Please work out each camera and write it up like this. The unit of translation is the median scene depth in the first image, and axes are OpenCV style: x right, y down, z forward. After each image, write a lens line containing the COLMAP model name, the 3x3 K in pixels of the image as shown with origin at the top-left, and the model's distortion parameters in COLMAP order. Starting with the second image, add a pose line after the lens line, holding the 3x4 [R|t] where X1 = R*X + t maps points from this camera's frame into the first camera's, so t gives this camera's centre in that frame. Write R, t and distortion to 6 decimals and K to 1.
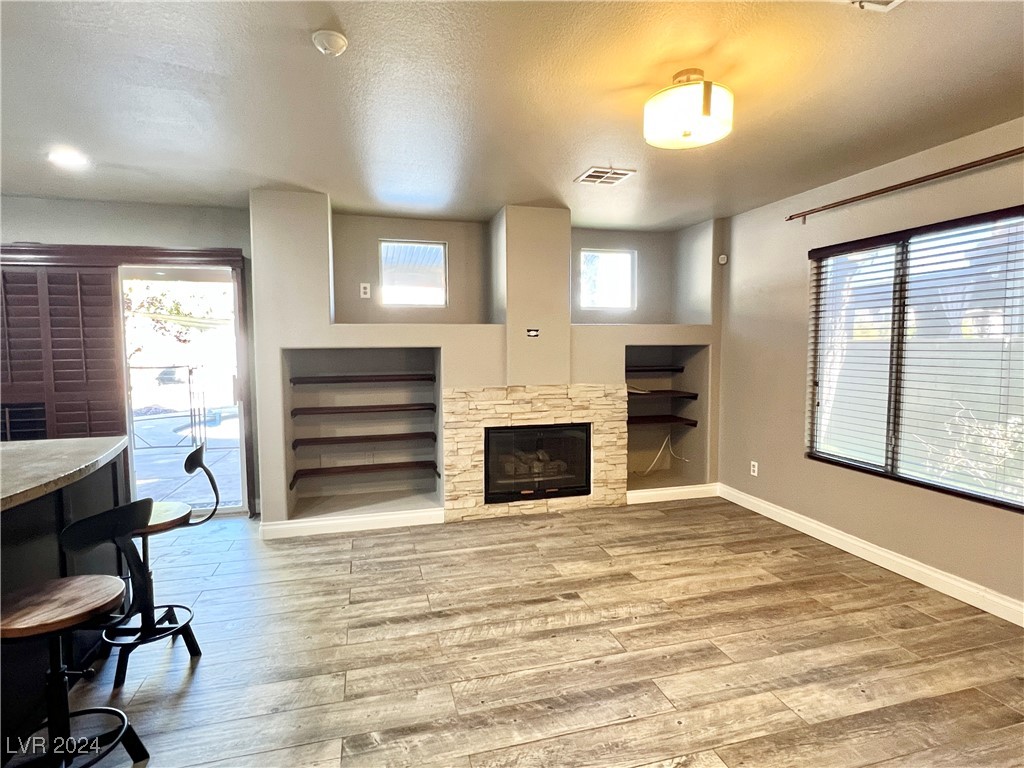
lens RADIAL K [[533.0, 0, 515.1], [0, 533.0, 378.4], [0, 0, 1]] dist [-0.000112, 0.000132]
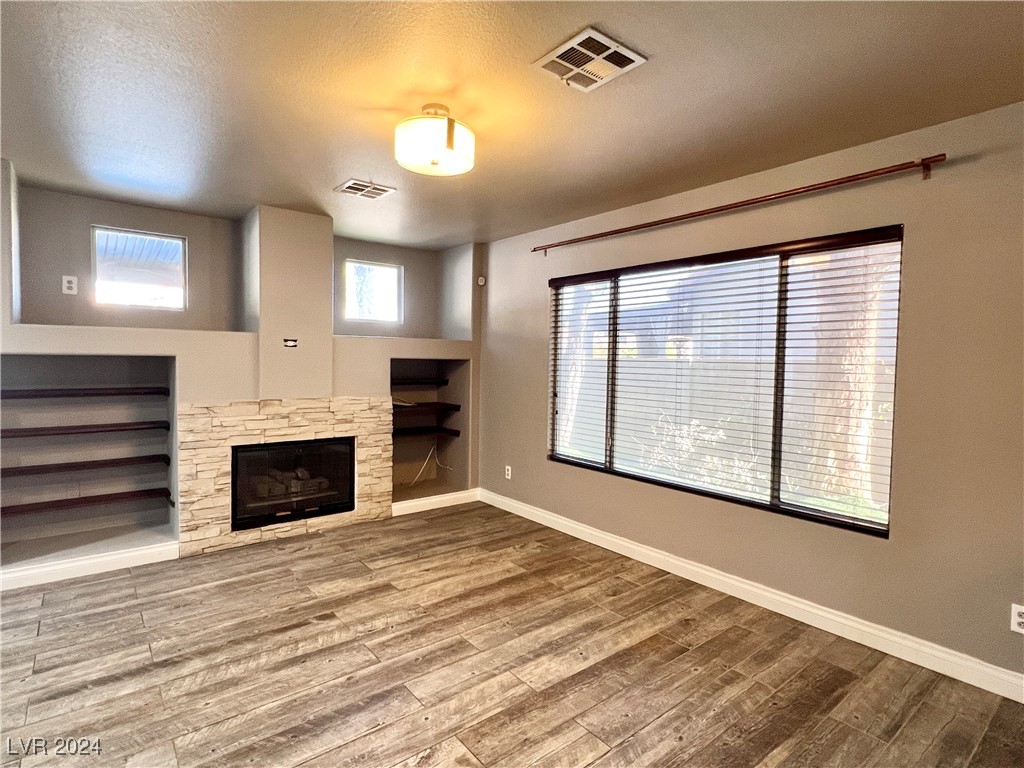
lens RADIAL K [[533.0, 0, 512.7], [0, 533.0, 380.3], [0, 0, 1]] dist [-0.000112, 0.000132]
pose [[0.917957, 0.003246, 0.396666, 0.024964], [0.005050, 0.999790, -0.019869, 0.001039], [-0.396648, 0.020242, 0.917748, -0.023405]]
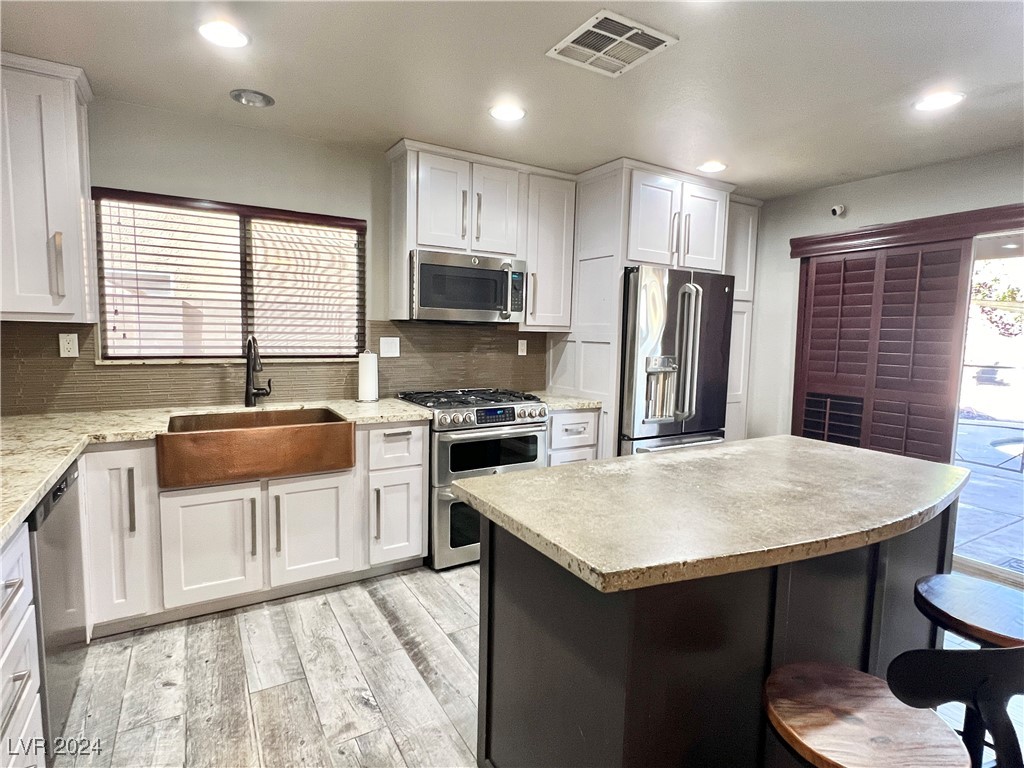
lens RADIAL K [[533.0, 0, 509.6], [0, 533.0, 381.1], [0, 0, 1]] dist [-0.000112, 0.000132]
pose [[0.264809, 0.103557, -0.958724, -0.162620], [-0.084443, 0.992888, 0.083923, -0.010002], [0.960597, 0.058734, 0.271670, 0.157592]]
